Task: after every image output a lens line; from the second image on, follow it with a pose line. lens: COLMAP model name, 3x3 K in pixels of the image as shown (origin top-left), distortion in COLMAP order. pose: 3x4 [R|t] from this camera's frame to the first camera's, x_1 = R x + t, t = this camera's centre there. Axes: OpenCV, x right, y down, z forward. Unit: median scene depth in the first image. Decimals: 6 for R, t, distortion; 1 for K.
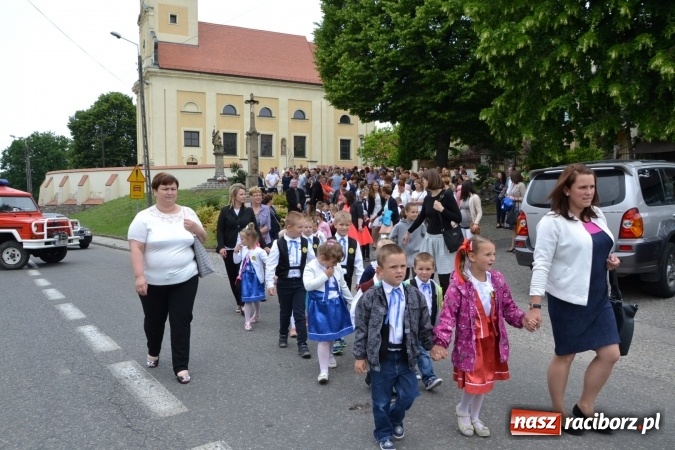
lens RADIAL K [[521.4, 0, 337.5], [0, 521.4, 225.0], [0, 0, 1]] dist [-0.039754, 0.000274]
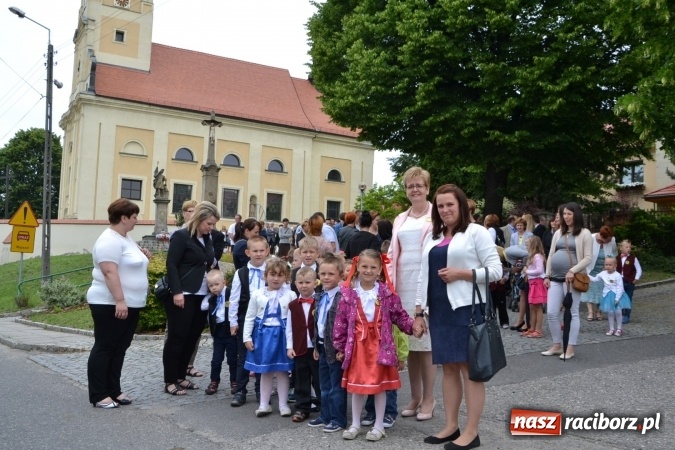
lens RADIAL K [[649.3, 0, 337.5], [0, 649.3, 225.0], [0, 0, 1]] dist [-0.036790, 0.002535]
pose [[0.998735, 0.040852, 0.029332, -0.011427], [-0.036417, 0.989704, -0.138422, 0.005960], [-0.034684, 0.137179, 0.989939, 0.099920]]
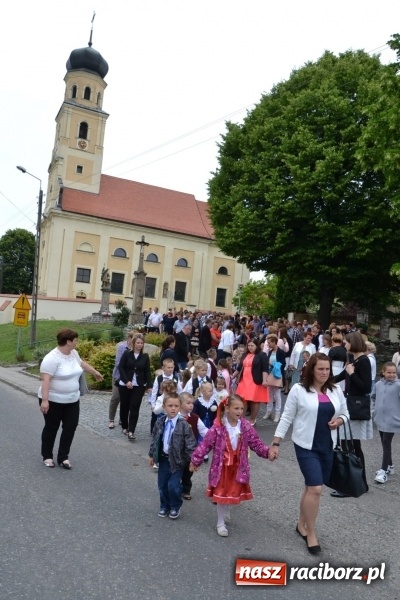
lens RADIAL K [[463.4, 0, 198.7], [0, 463.4, 310.9], [0, 0, 1]] dist [-0.039754, 0.000274]
pose [[0.995811, 0.088390, -0.023424, -0.011429], [-0.090477, 0.989534, -0.112413, -0.005052], [0.013242, 0.114062, 0.993385, 0.056461]]
